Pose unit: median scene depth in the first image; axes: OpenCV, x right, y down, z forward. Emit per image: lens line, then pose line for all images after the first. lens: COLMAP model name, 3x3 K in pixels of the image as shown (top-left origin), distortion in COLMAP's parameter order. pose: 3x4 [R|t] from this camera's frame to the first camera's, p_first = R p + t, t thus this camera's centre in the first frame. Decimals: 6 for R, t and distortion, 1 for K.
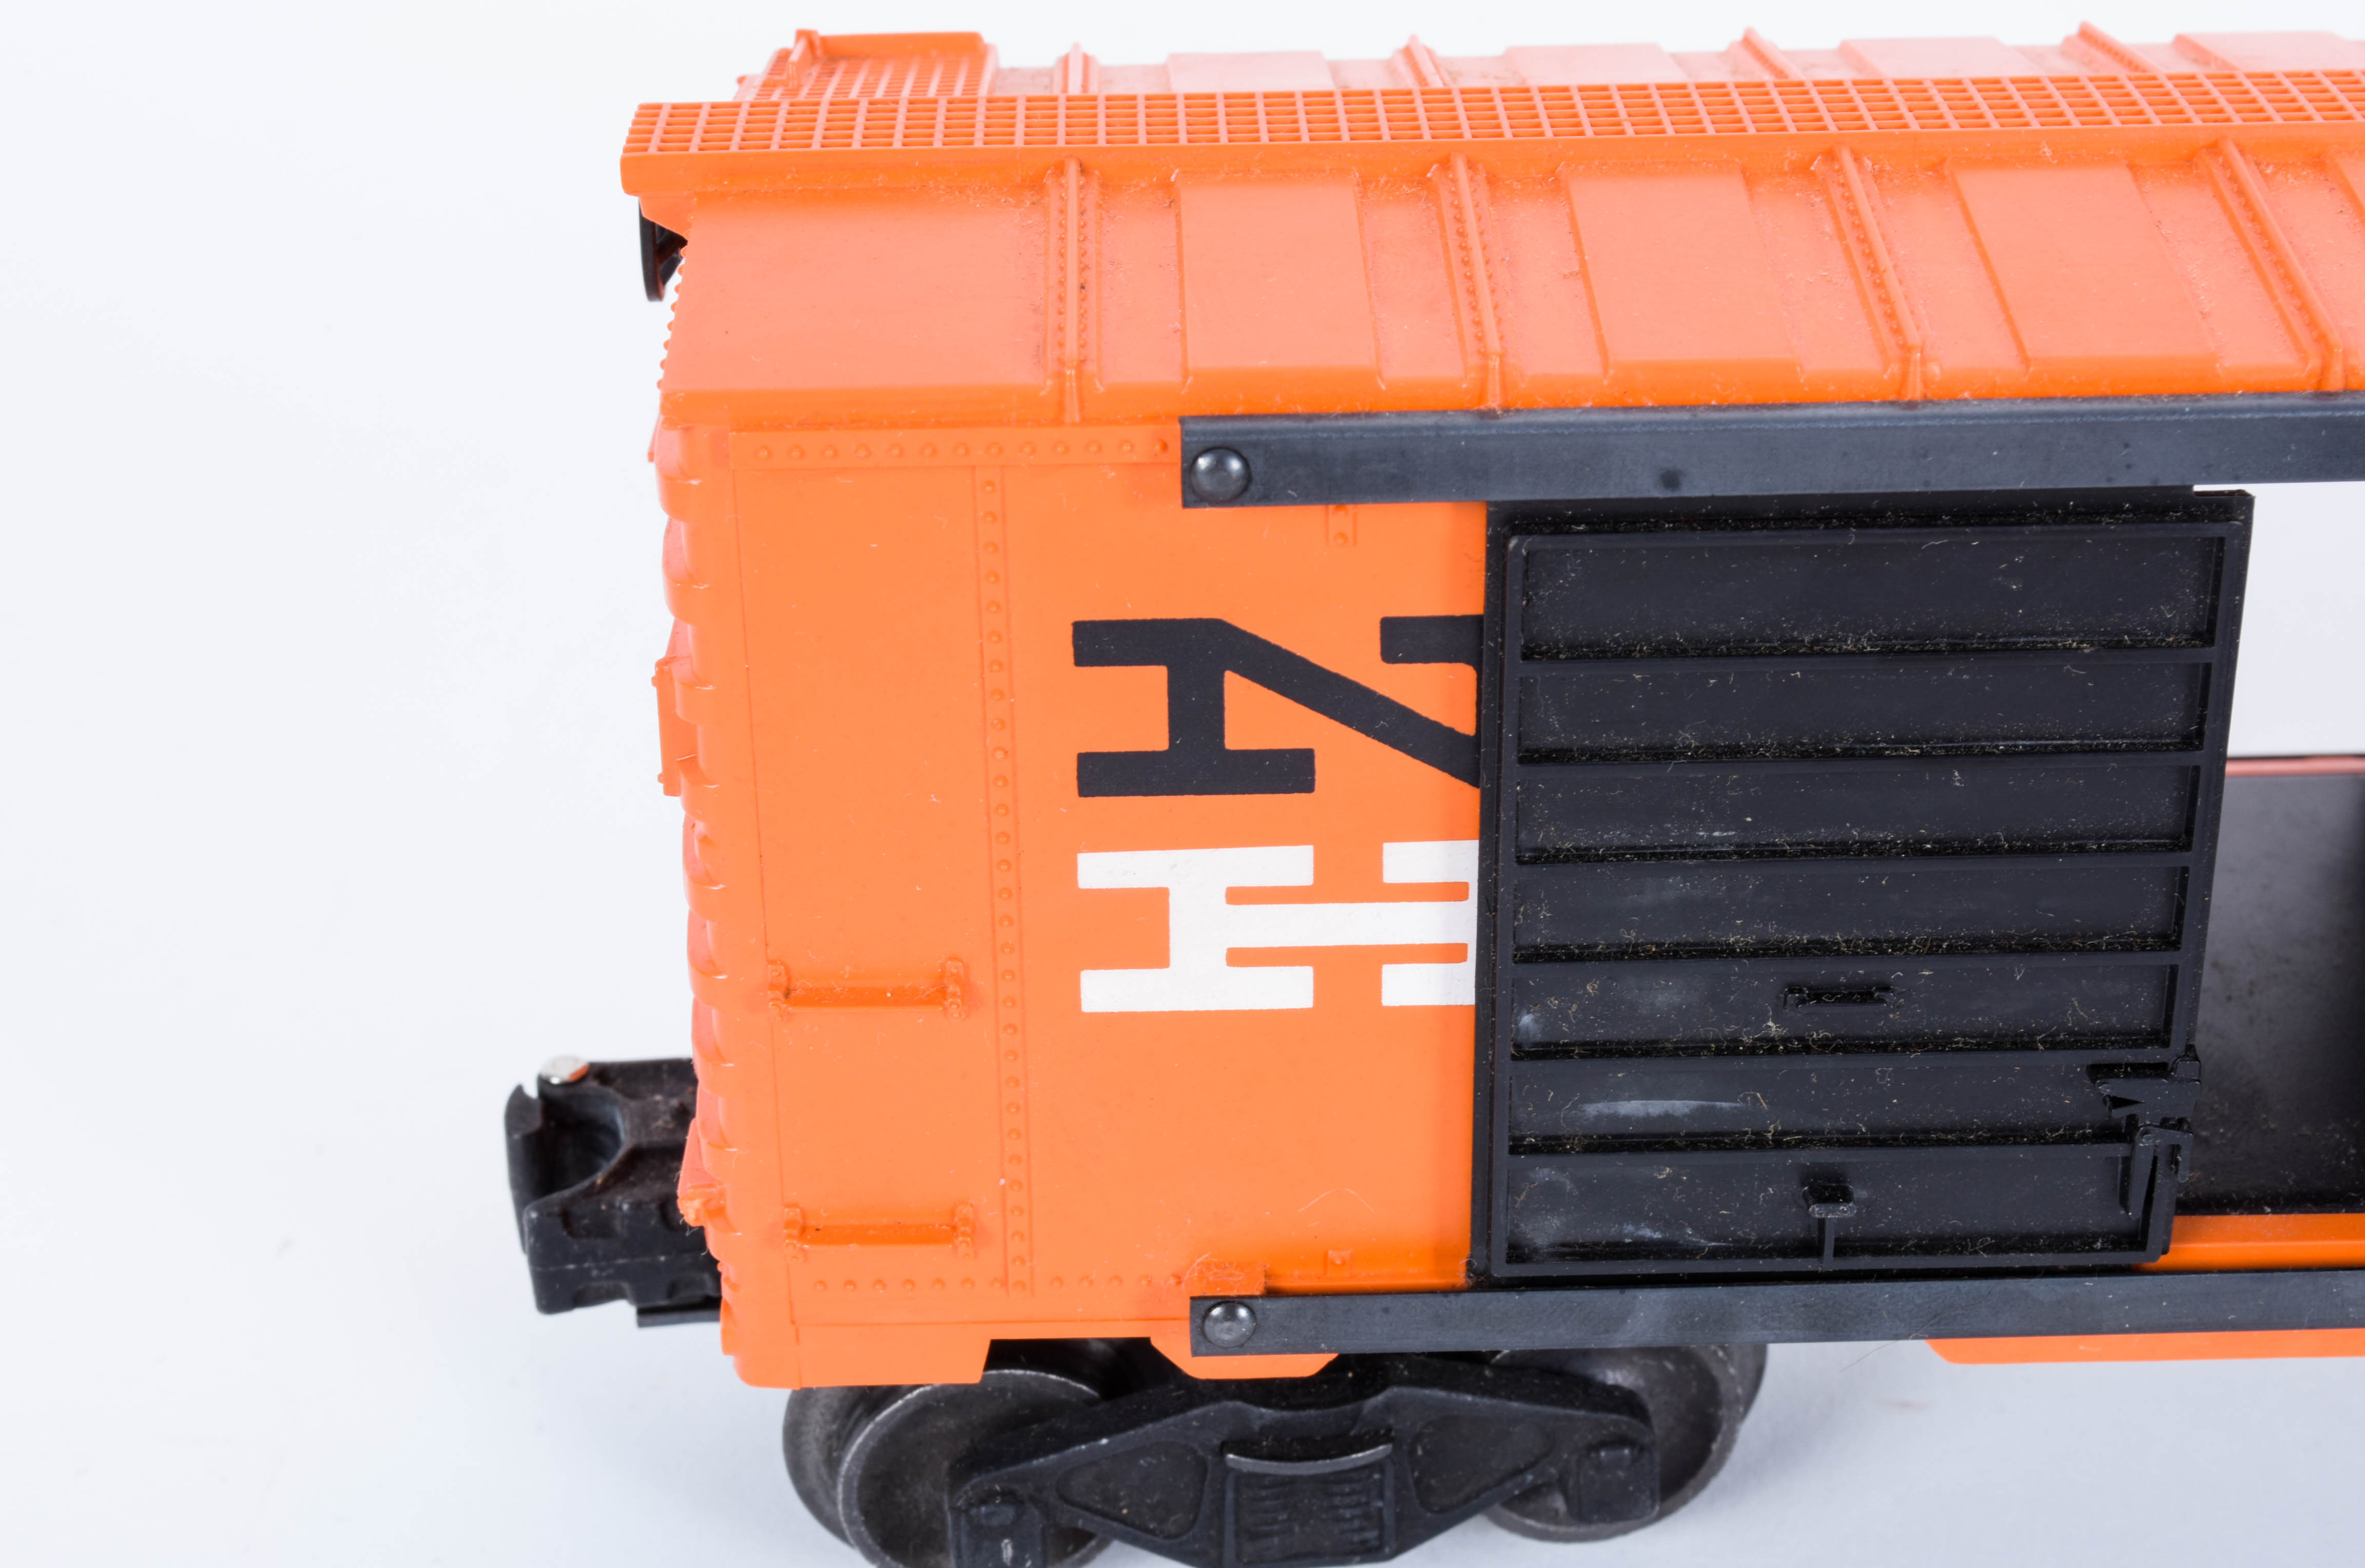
lens RADIAL K [[4287.0, 0, 1180.6], [0, 4287.0, 789.0], [0, 0, 1]] dist [-0.095415, 0.000000]
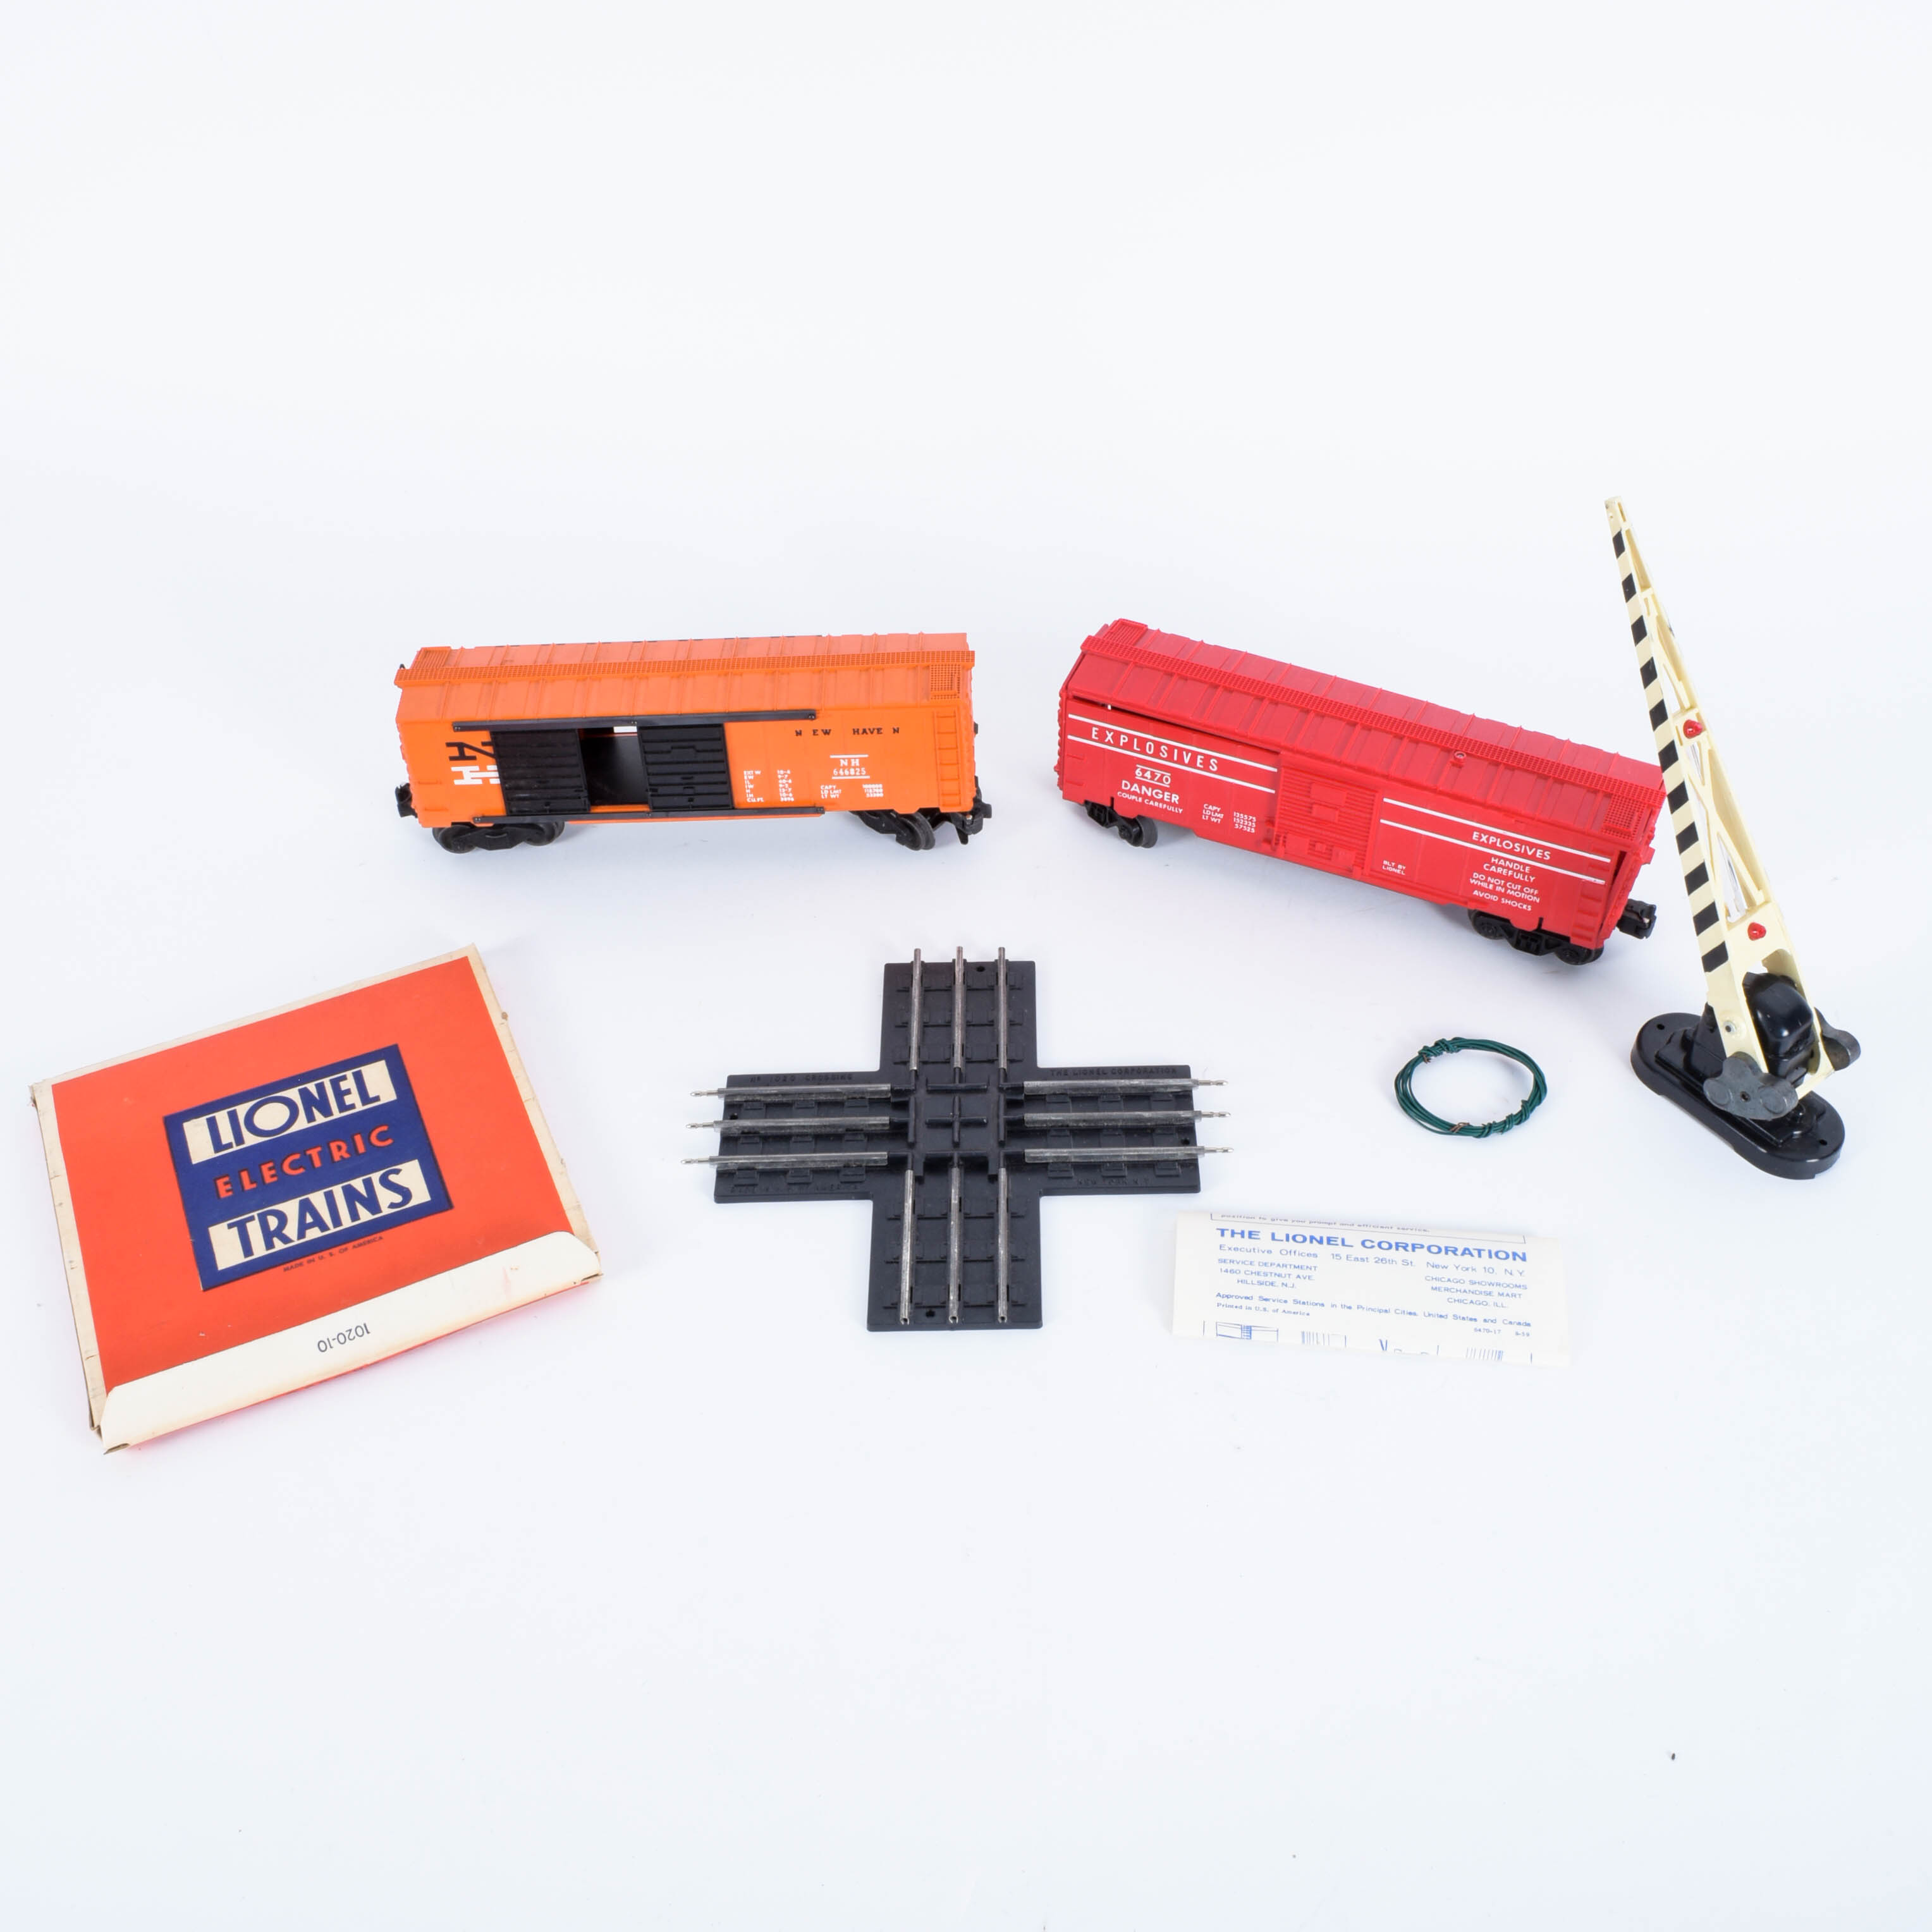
lens RADIAL K [[2210.3, 0, 961.0], [0, 2210.3, 963.1], [0, 0, 1]] dist [-0.026946, 0.000000]
pose [[0.999814, -0.006990, -0.017992, 1.050084], [0.011117, 0.970528, 0.240732, -0.641826], [0.015779, -0.240887, 0.970425, -3.283071]]
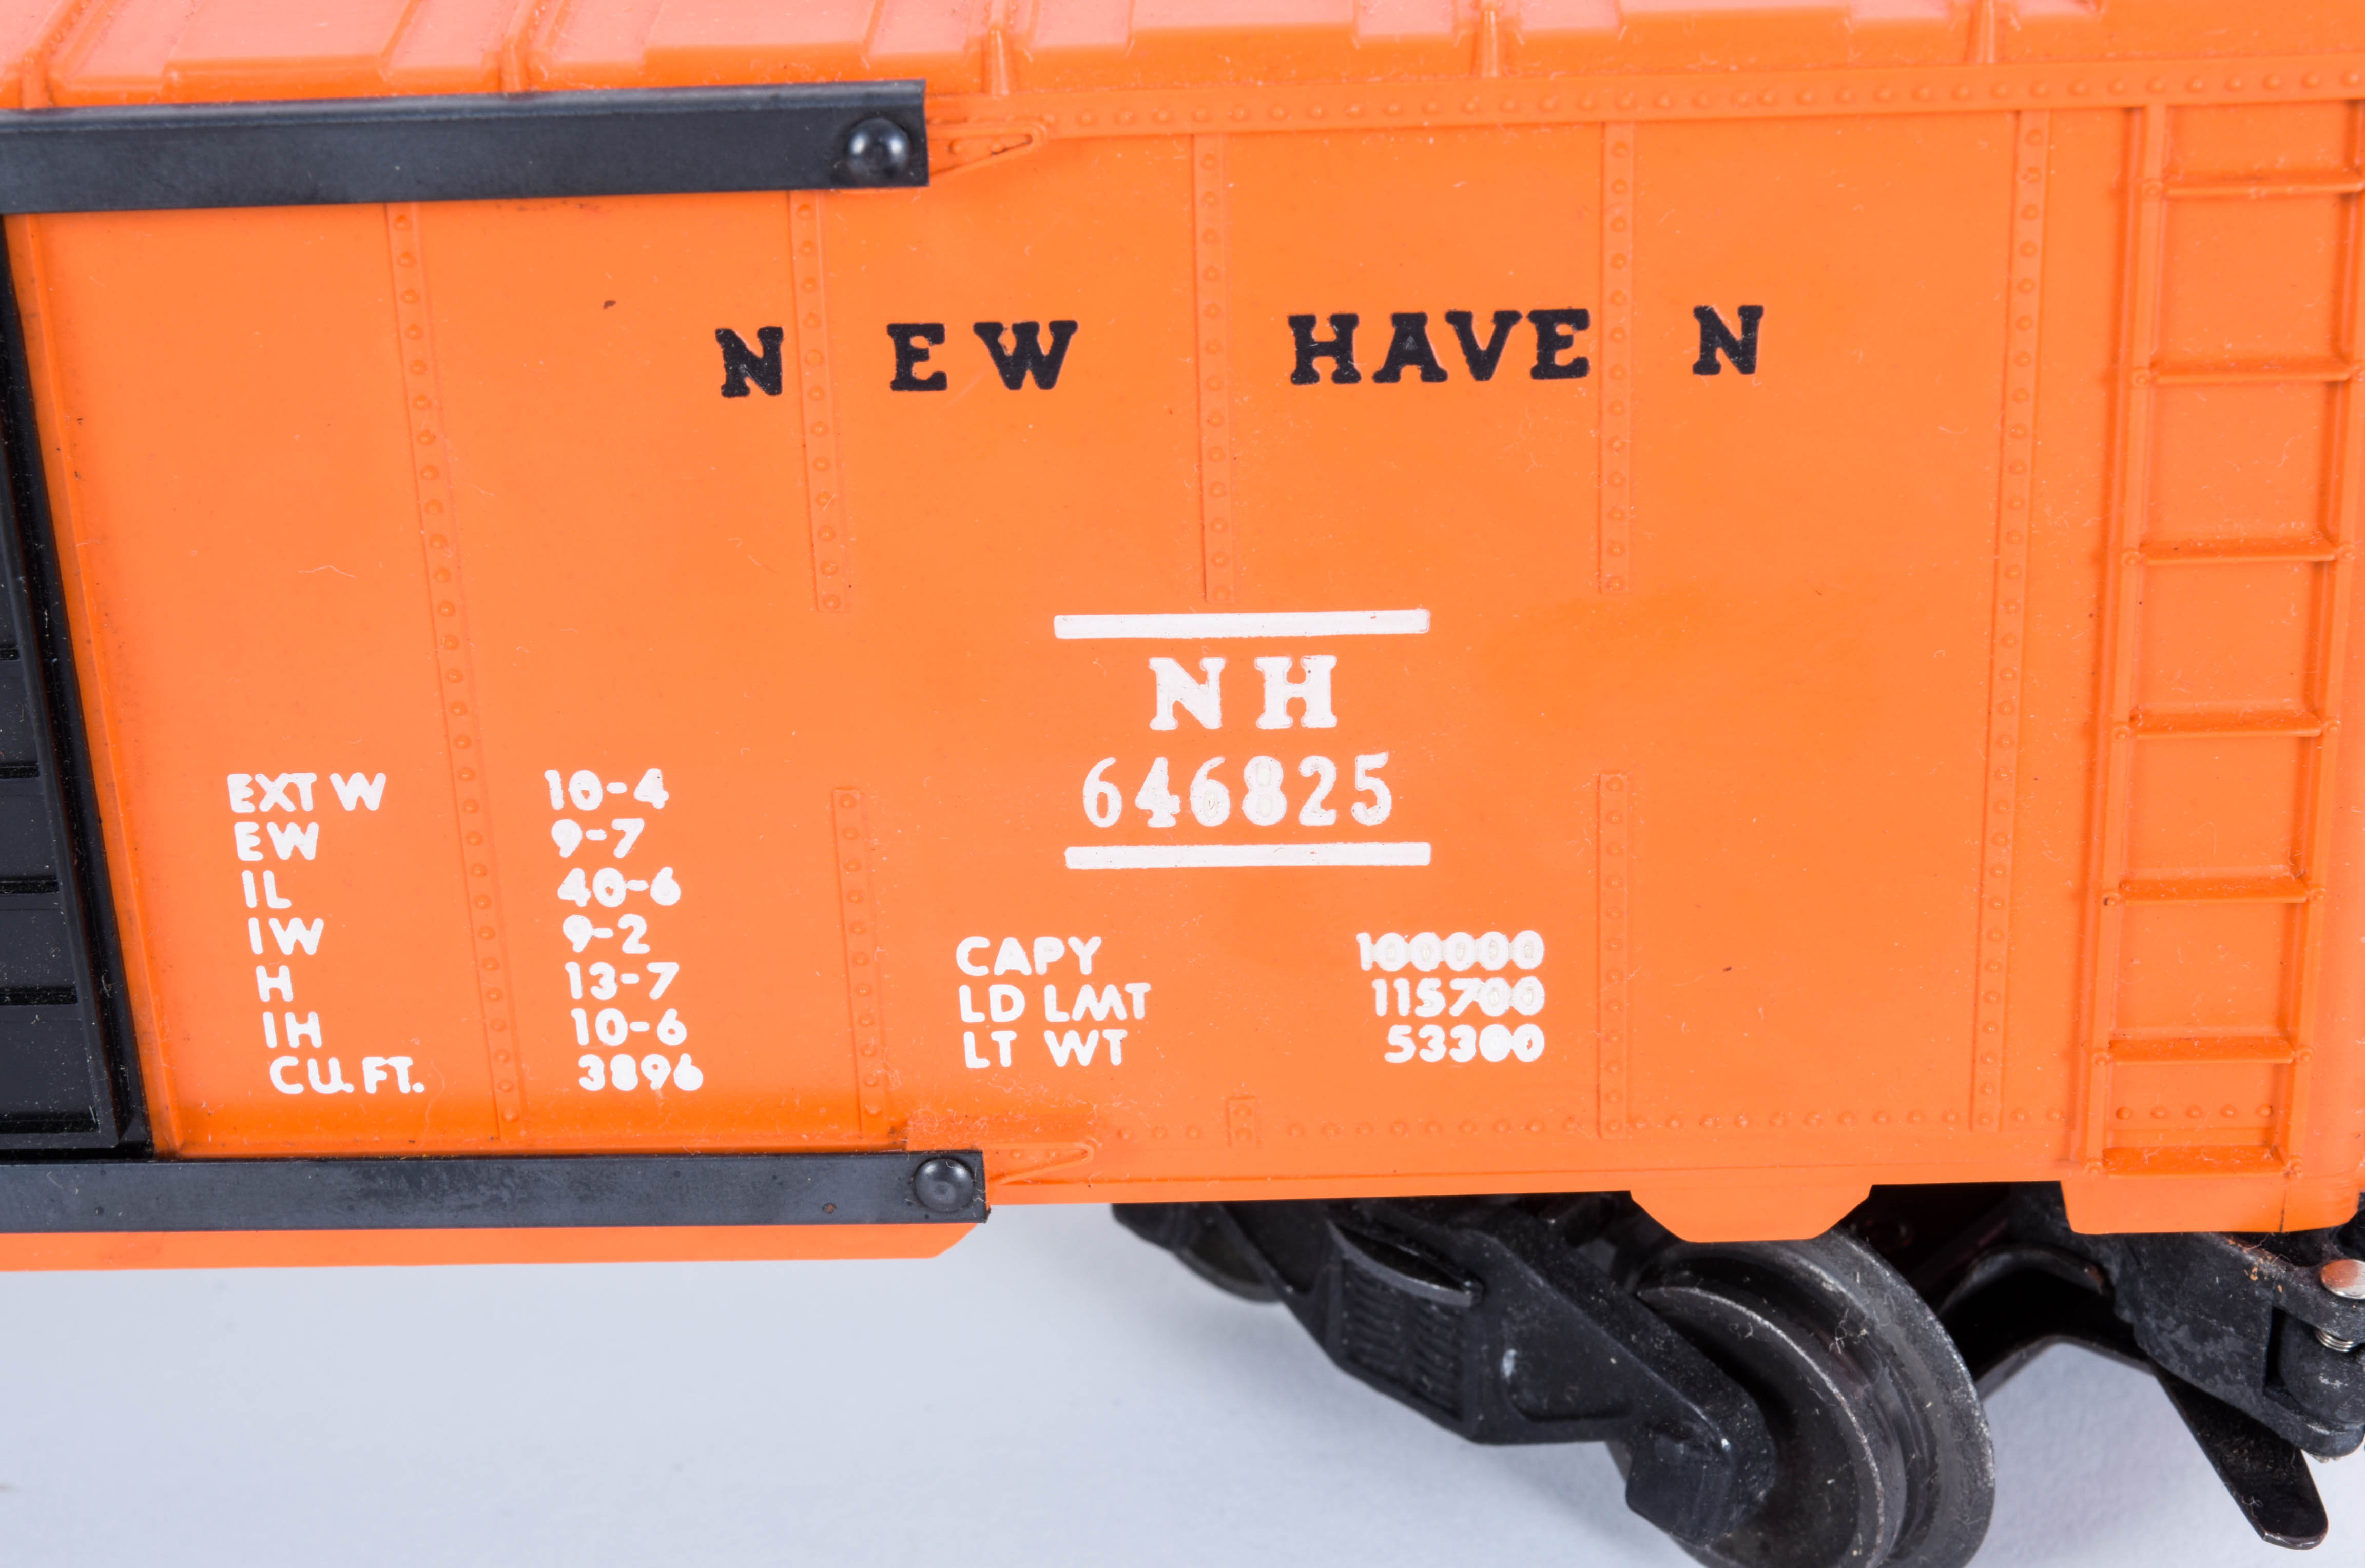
lens RADIAL K [[4137.6, 0, 1181.5], [0, 4137.6, 787.1], [0, 0, 1]] dist [-0.014482, 0.000000]
pose [[0.999063, 0.004150, -0.043079, 0.781534], [-0.005290, 0.999638, -0.026367, 0.053545], [0.042954, 0.026570, 0.998724, 0.161818]]
